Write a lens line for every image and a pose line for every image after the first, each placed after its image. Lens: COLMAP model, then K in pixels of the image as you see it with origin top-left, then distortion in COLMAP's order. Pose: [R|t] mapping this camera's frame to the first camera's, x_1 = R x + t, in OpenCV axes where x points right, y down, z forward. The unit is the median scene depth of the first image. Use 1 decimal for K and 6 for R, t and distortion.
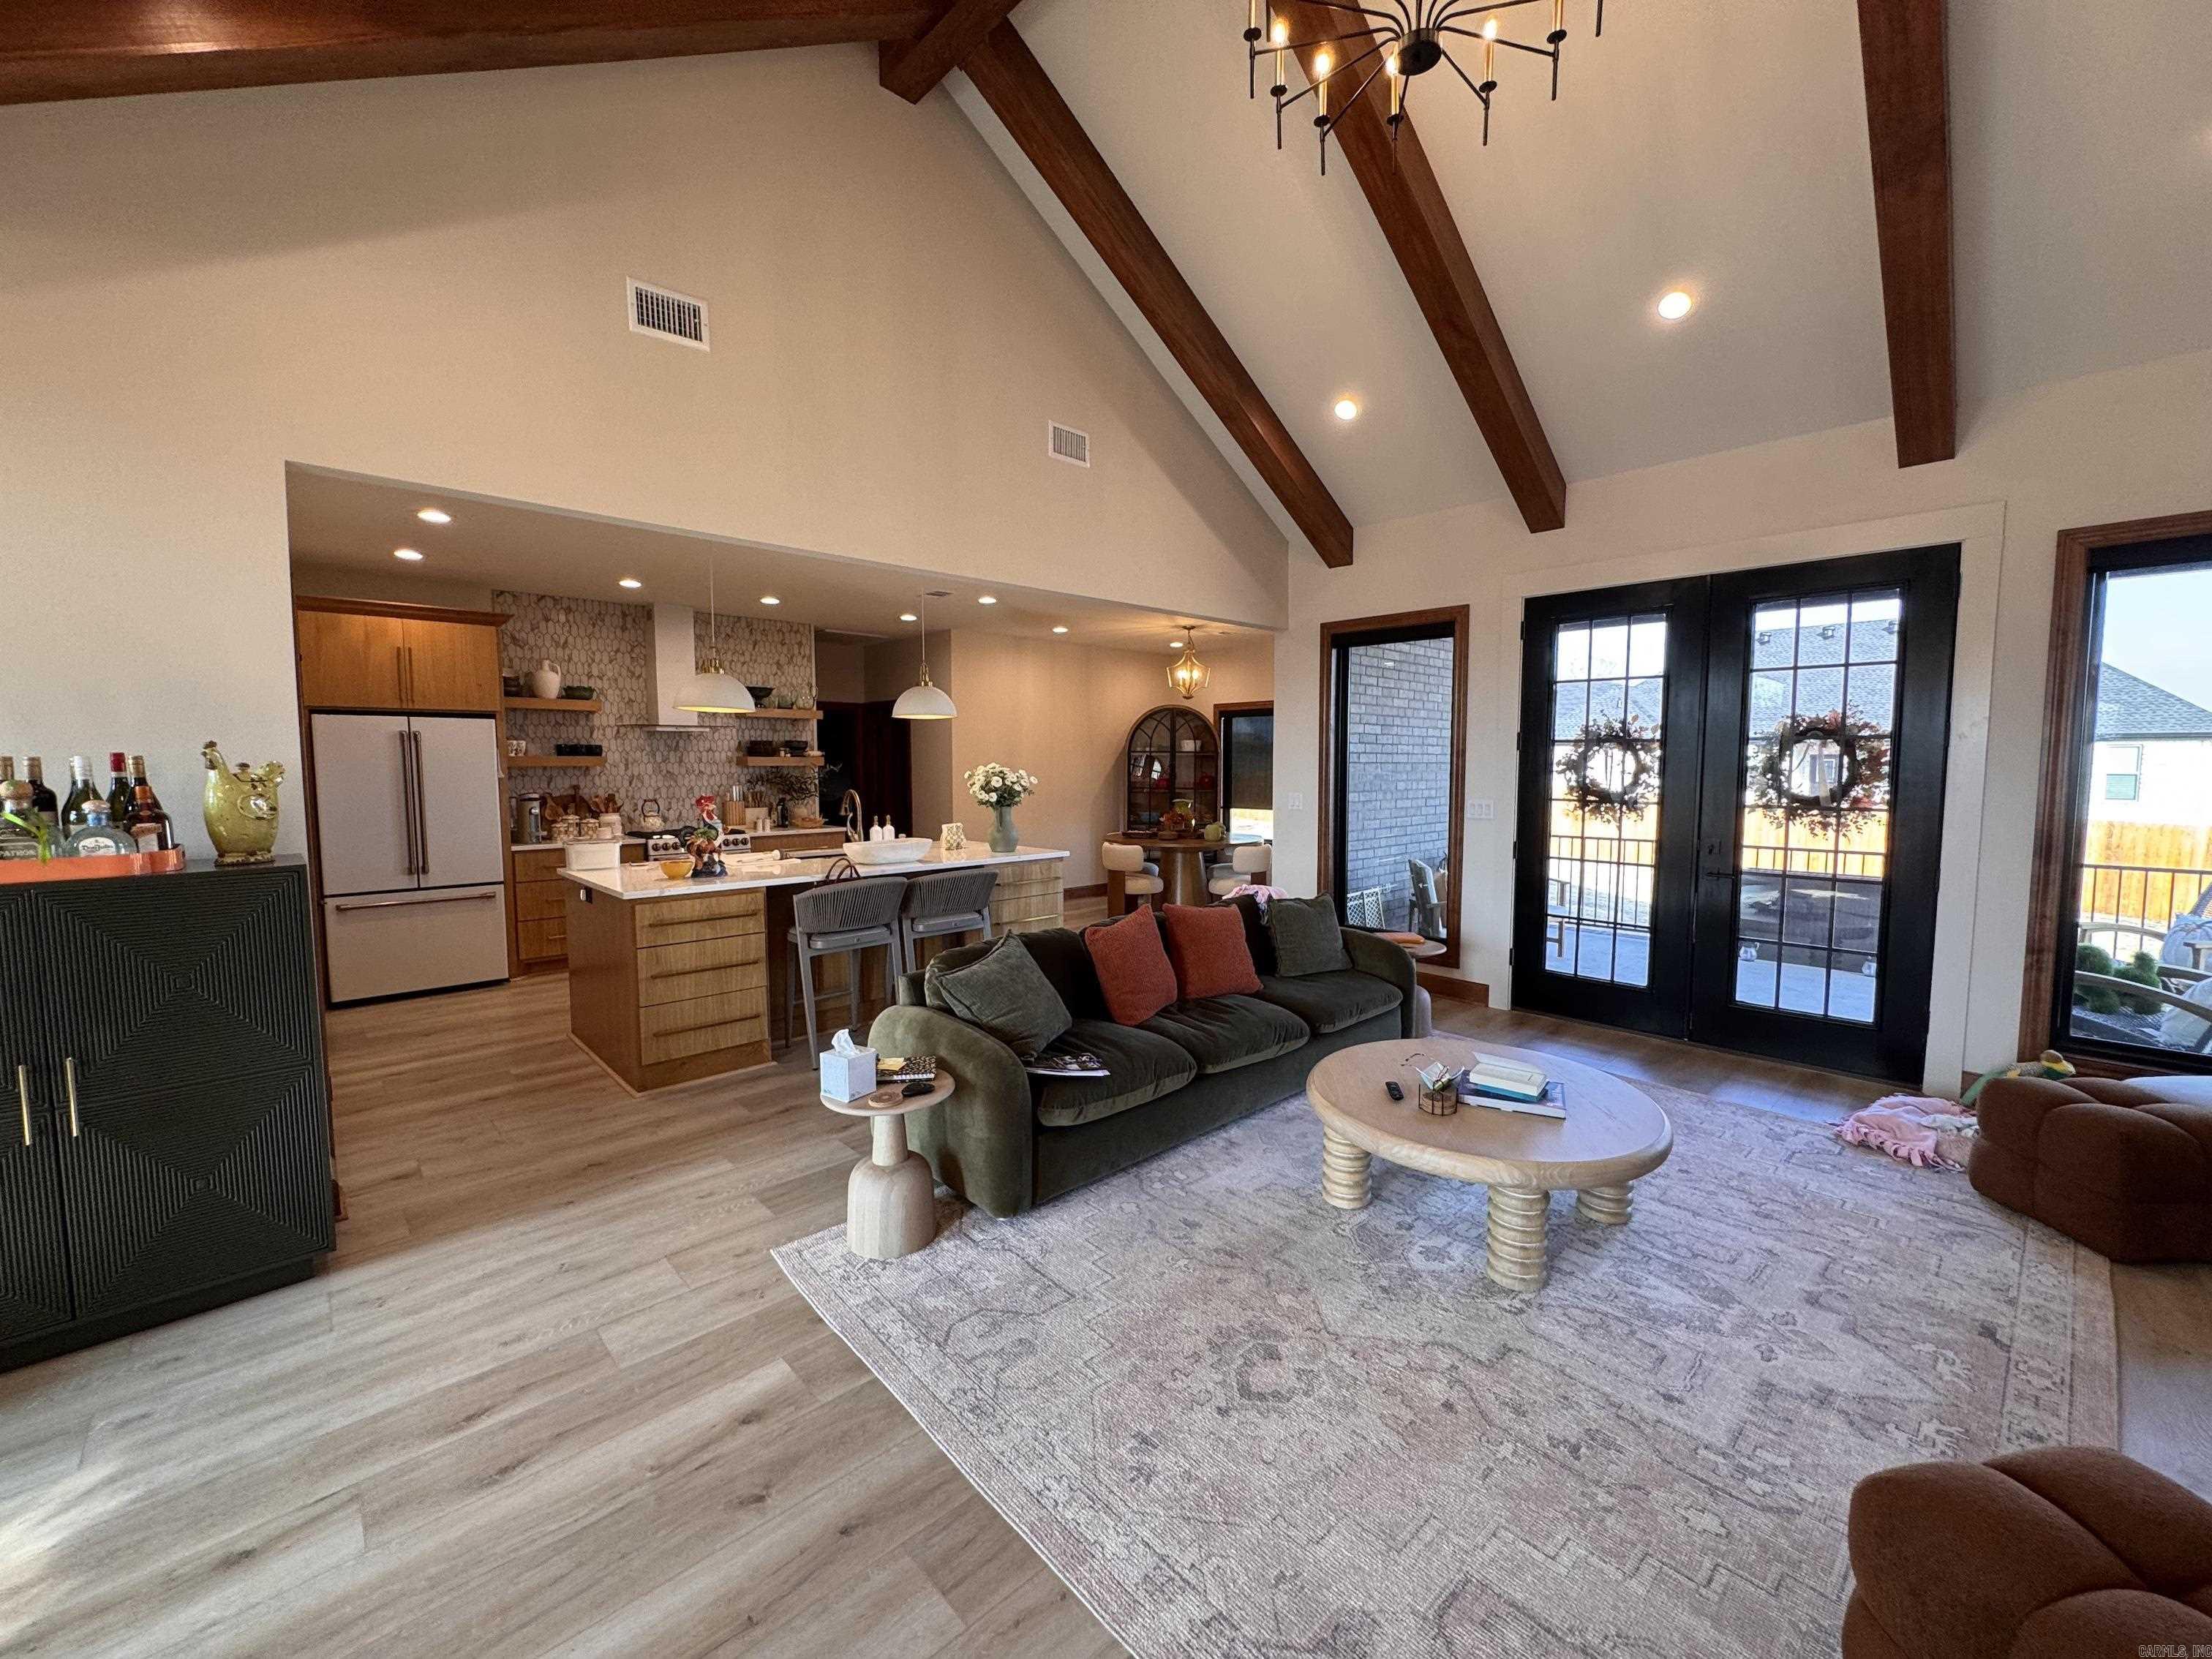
lens RADIAL K [[884.3, 0, 1107.6], [0, 884.3, 828.2], [0, 0, 1]] dist [-0.005212, 0.000678]
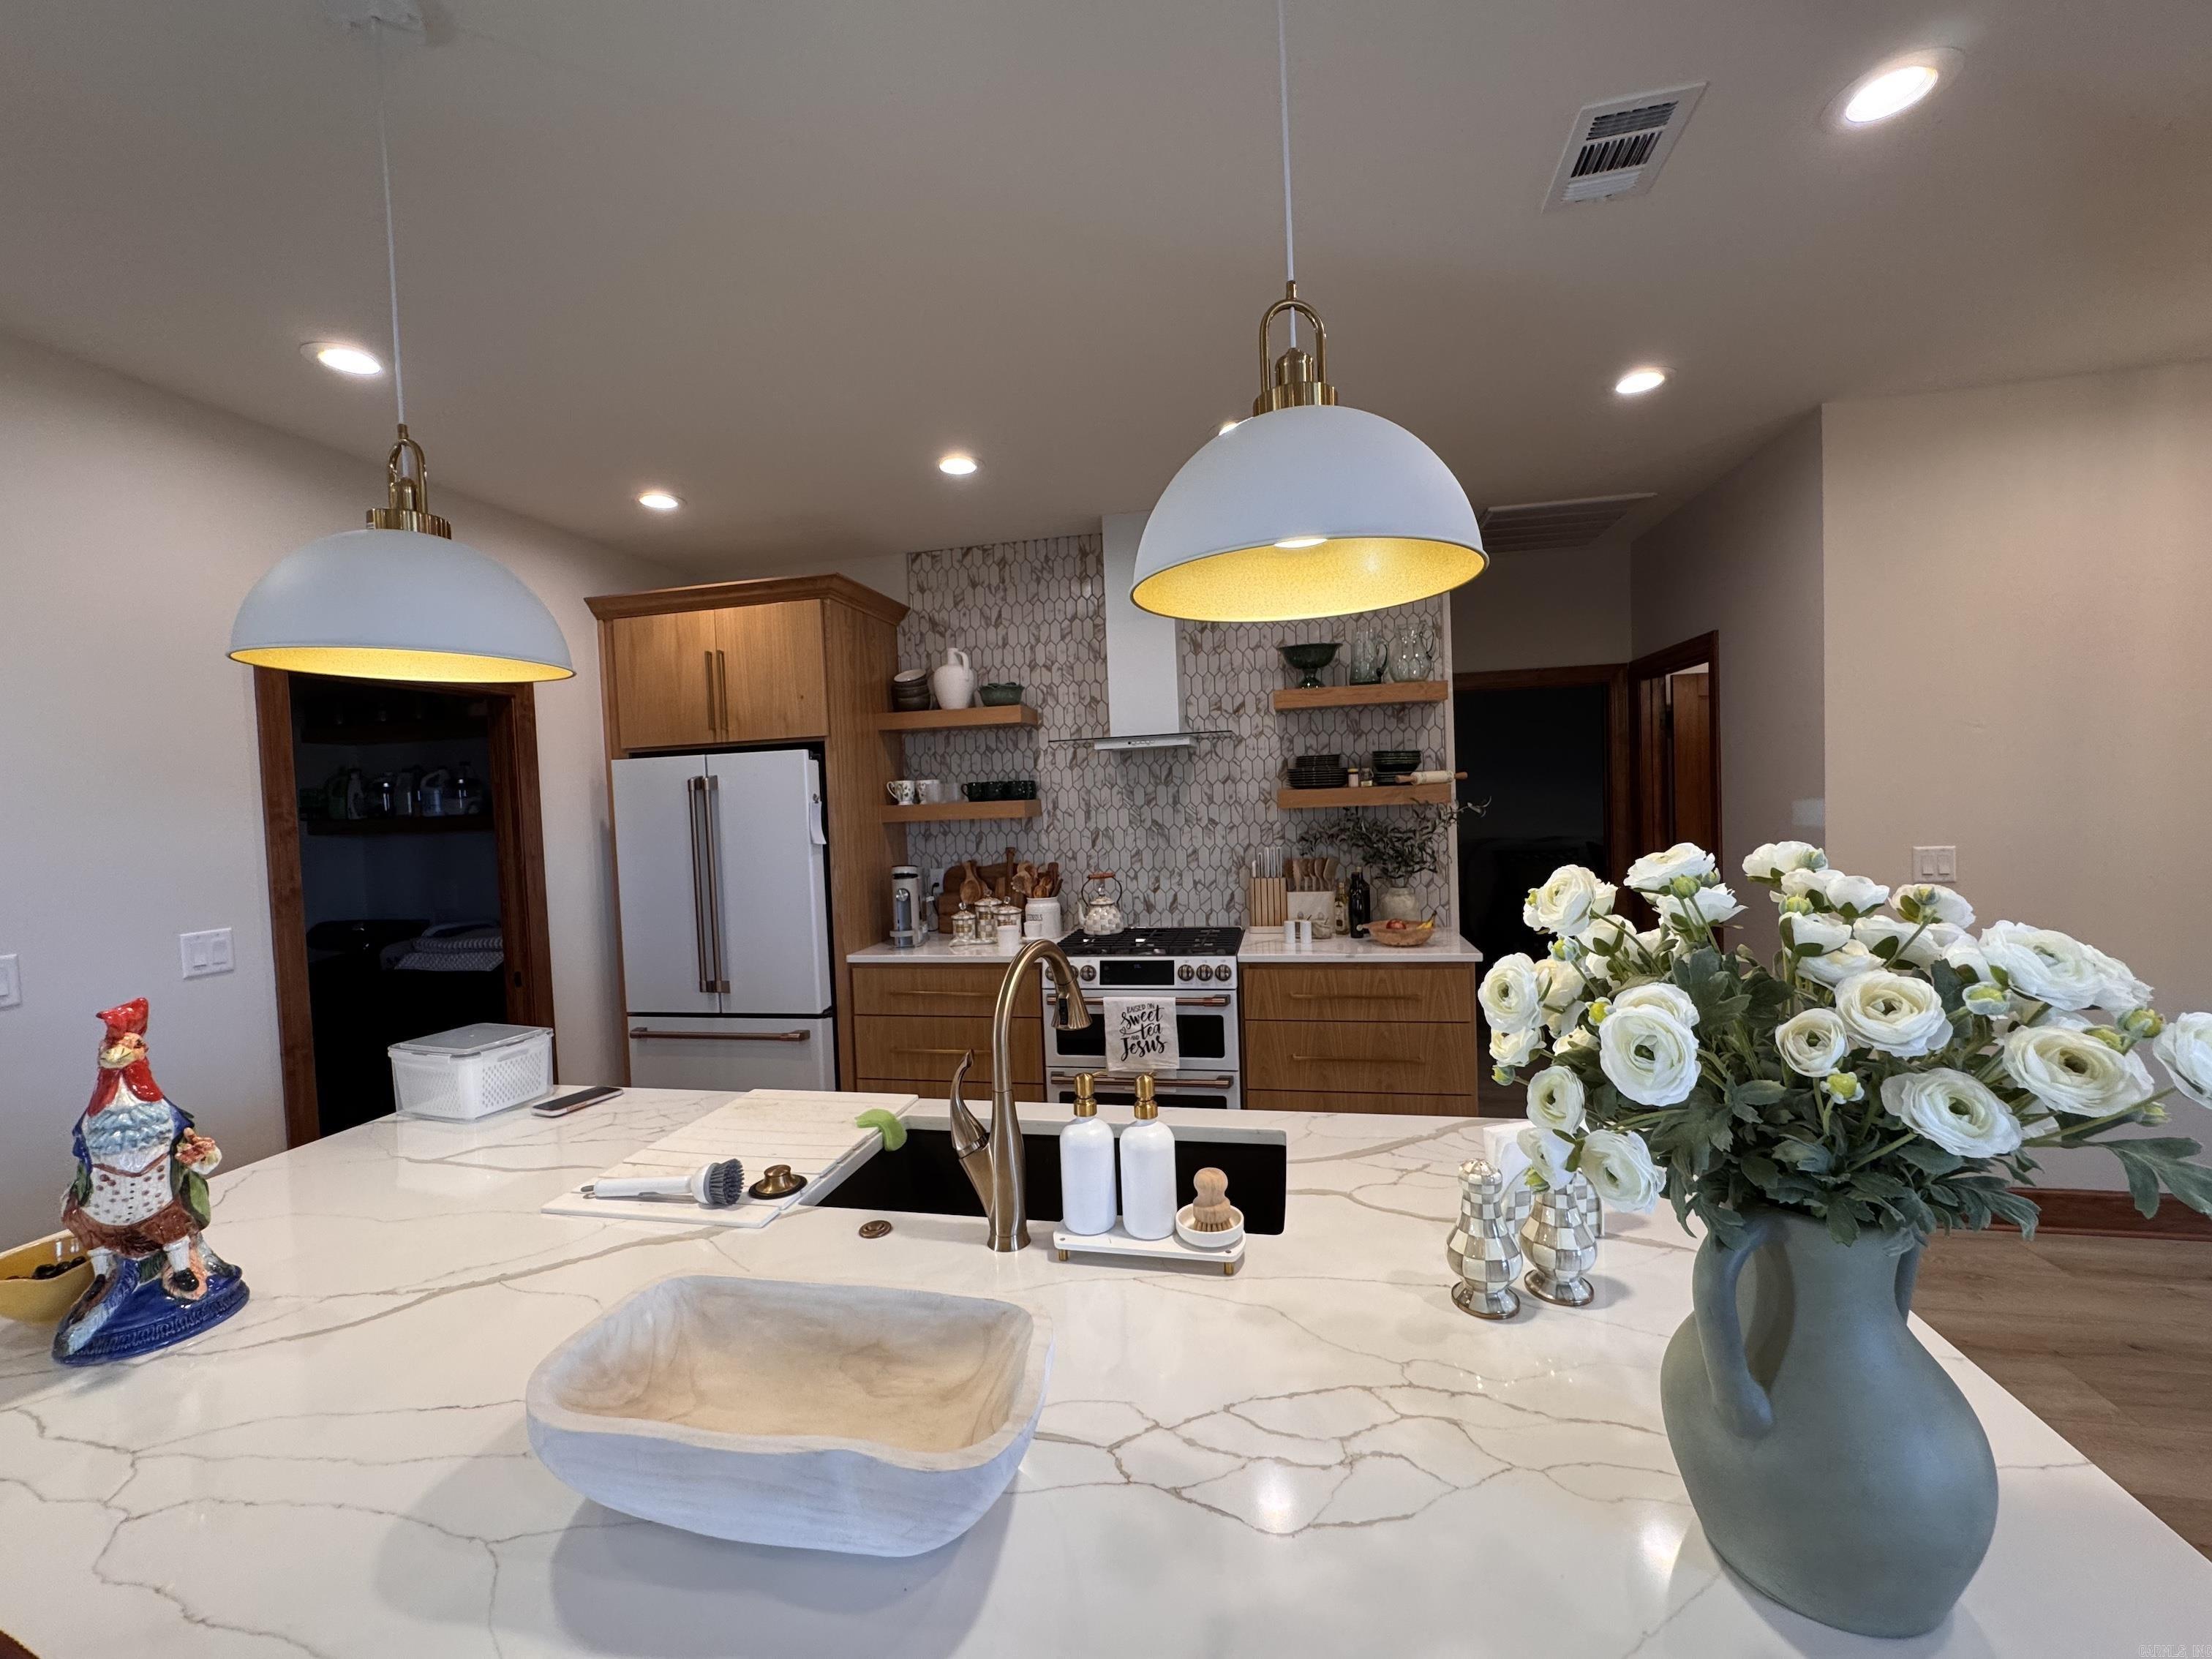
lens RADIAL K [[884.3, 0, 1103.0], [0, 884.3, 831.5], [0, 0, 1]] dist [-0.005212, 0.000678]
pose [[0.567130, 0.009488, -0.823574, -0.086916], [-0.023362, 0.999717, -0.004571, -0.081405], [0.823297, 0.021833, 0.567191, 0.978180]]
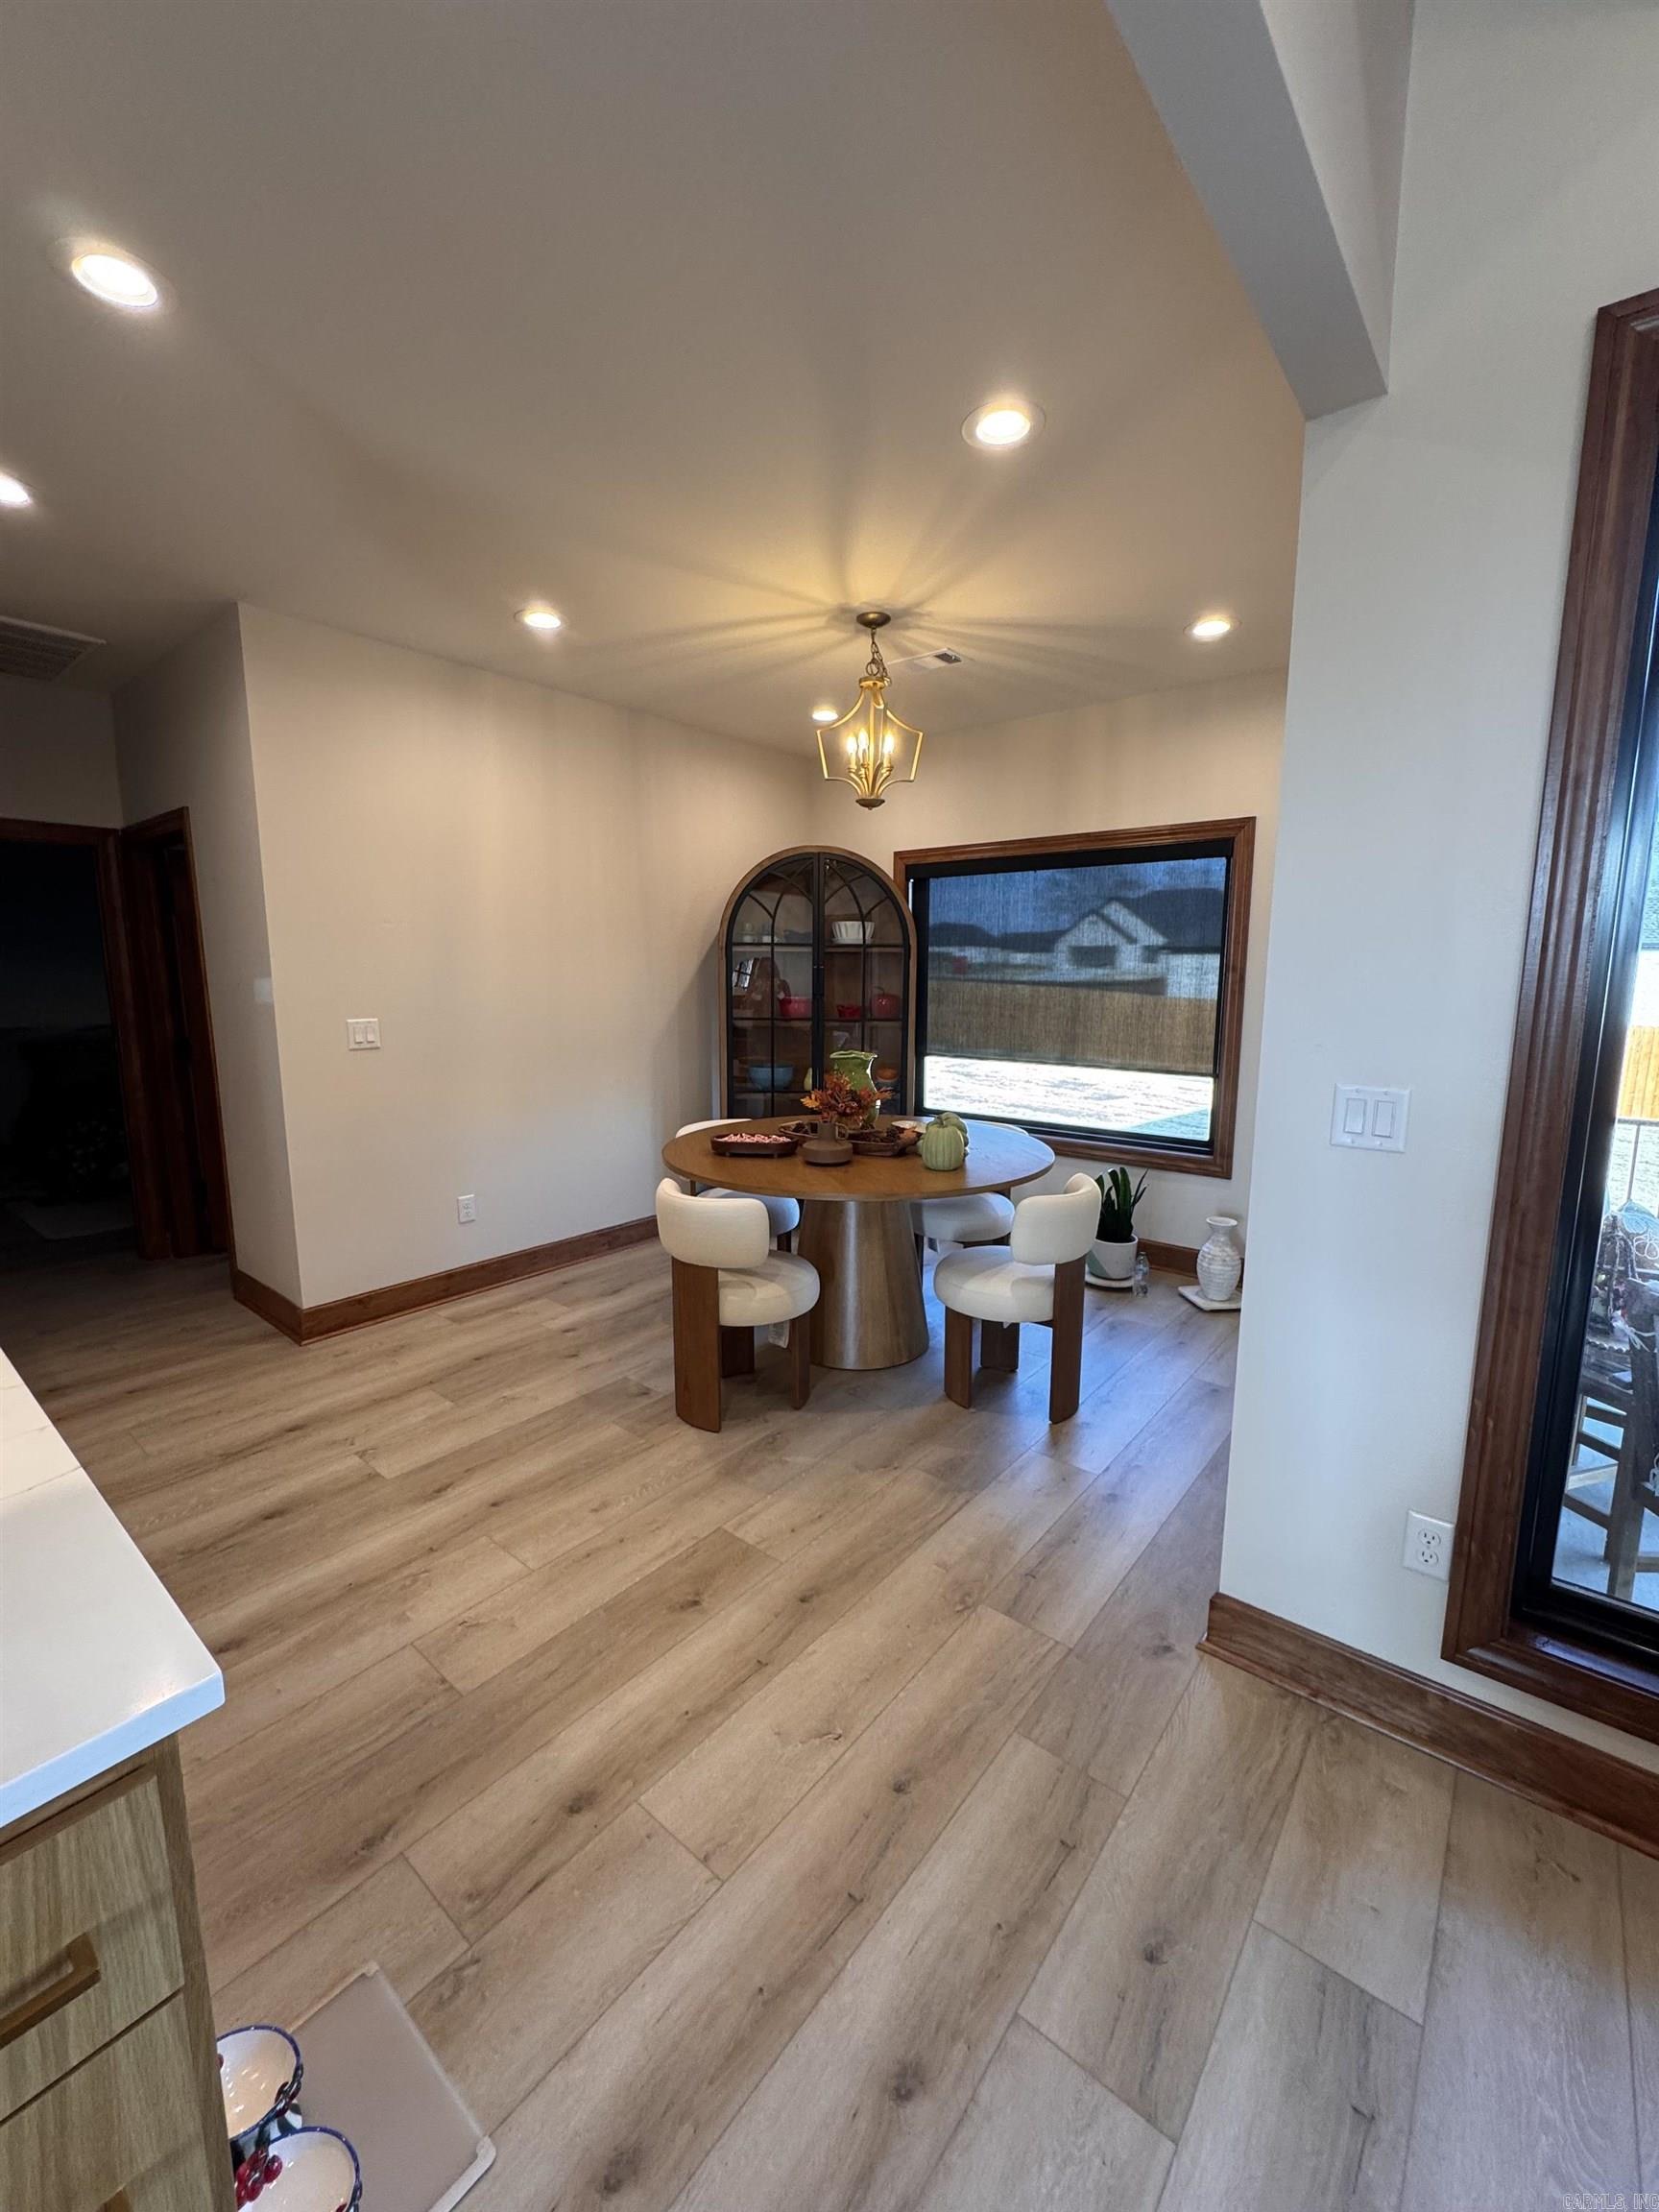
lens RADIAL K [[884.3, 0, 827.8], [0, 884.3, 1108.1], [0, 0, 1]] dist [-0.005212, 0.000678]
pose [[0.991595, -0.017482, 0.128198, 0.030566], [0.006958, 0.996601, 0.082088, -0.071584], [-0.129197, -0.080506, 0.988346, 1.000939]]
